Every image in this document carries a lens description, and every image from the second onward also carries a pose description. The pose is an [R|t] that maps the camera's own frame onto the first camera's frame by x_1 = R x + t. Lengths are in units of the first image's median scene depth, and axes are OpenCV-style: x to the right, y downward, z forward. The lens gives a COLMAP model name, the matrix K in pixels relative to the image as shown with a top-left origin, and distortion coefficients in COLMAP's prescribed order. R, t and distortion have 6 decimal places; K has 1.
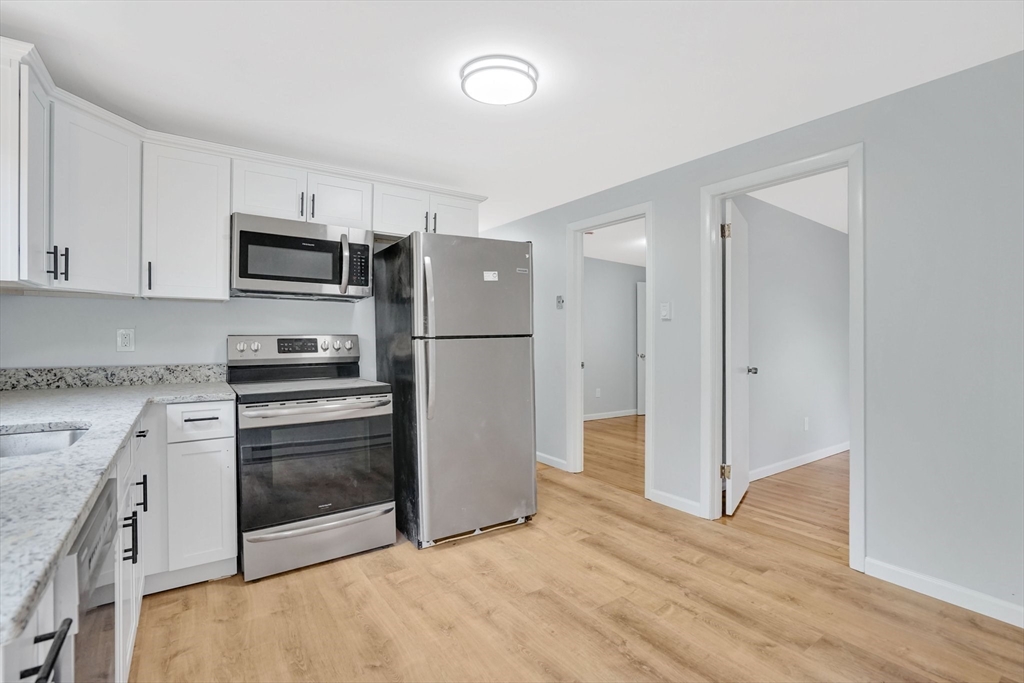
lens RADIAL K [[472.4, 0, 515.2], [0, 472.4, 340.5], [0, 0, 1]] dist [-0.025903, 0.000538]
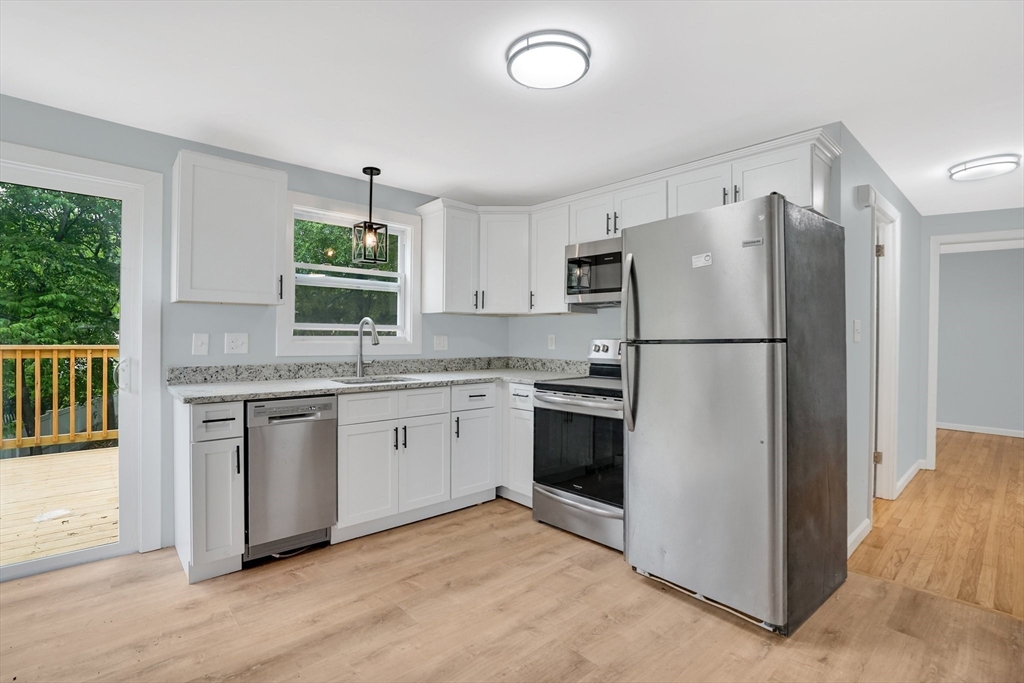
lens RADIAL K [[483.5, 0, 520.2], [0, 483.5, 351.0], [0, 0, 1]] dist [-0.028038, 0.000625]
pose [[0.127935, 0.026536, -0.991427, 0.792954], [-0.015748, 0.999570, 0.024722, -0.009805], [0.991658, 0.012451, 0.128298, 0.745760]]
